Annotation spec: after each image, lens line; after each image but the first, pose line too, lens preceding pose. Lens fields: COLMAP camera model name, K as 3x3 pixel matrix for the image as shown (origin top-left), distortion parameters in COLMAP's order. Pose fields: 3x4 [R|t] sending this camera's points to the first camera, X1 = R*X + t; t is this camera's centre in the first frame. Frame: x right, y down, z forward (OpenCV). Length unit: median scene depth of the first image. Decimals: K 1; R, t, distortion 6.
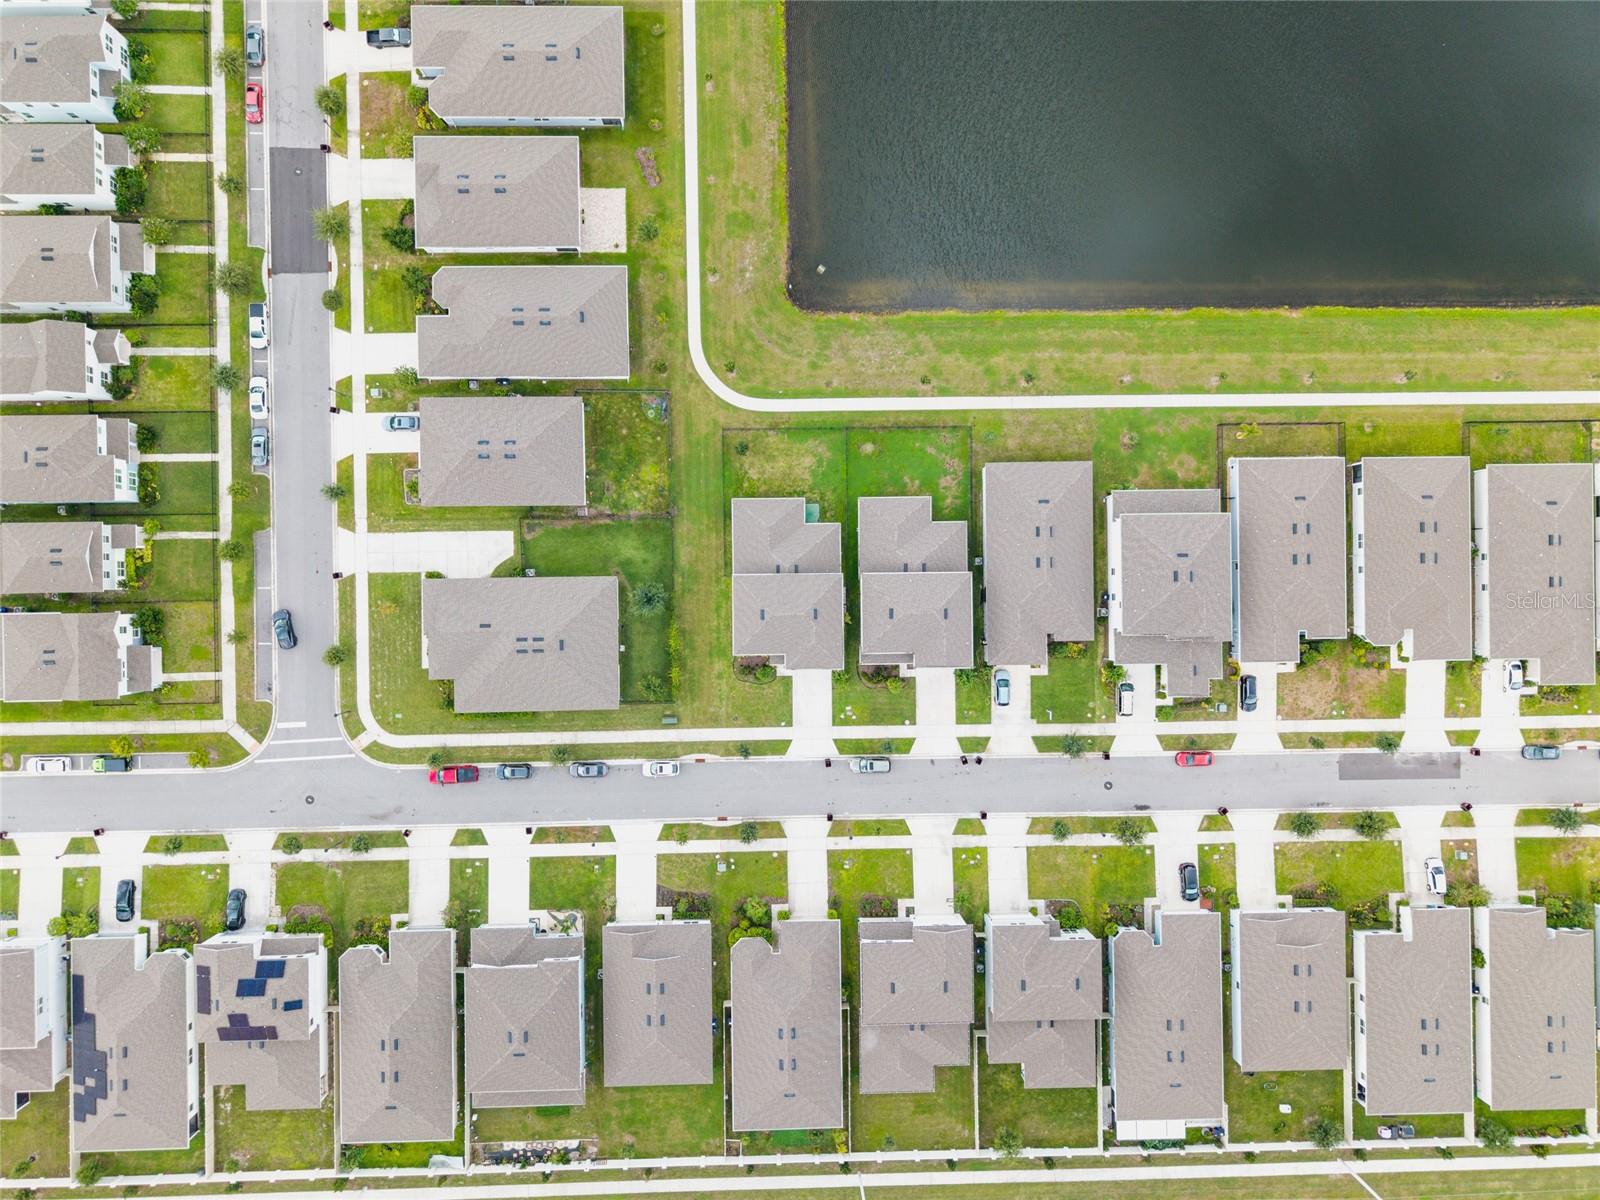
lens RADIAL K [[1097.6, 0, 800.0], [0, 1097.6, 600.0], [0, 0, 1]] dist [-0.008779, -0.007336]
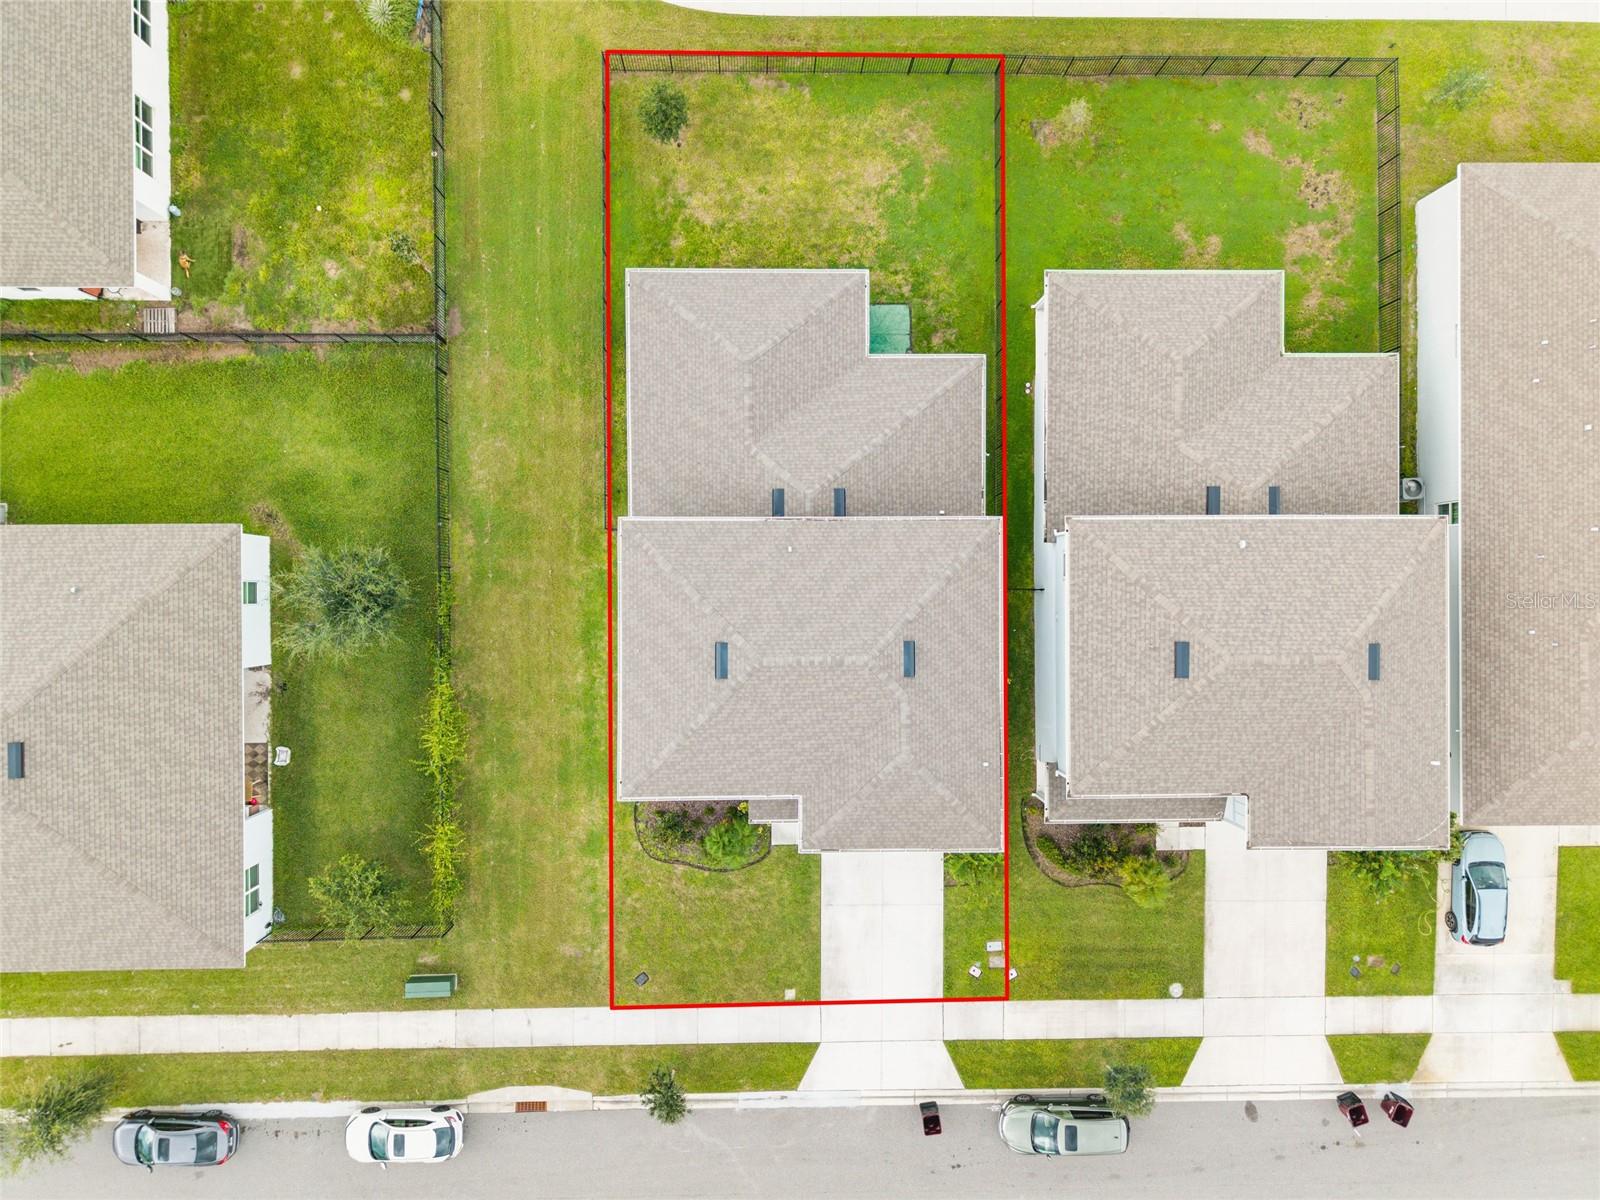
lens RADIAL K [[1113.6, 0, 800.0], [0, 1113.6, 600.0], [0, 0, 1]] dist [0.085831, -0.104301]
pose [[0.999965, 0.007541, -0.003662, -0.012373], [-0.007537, 0.999971, 0.000931, -0.002275], [0.003669, -0.000903, 0.999993, 0.674251]]
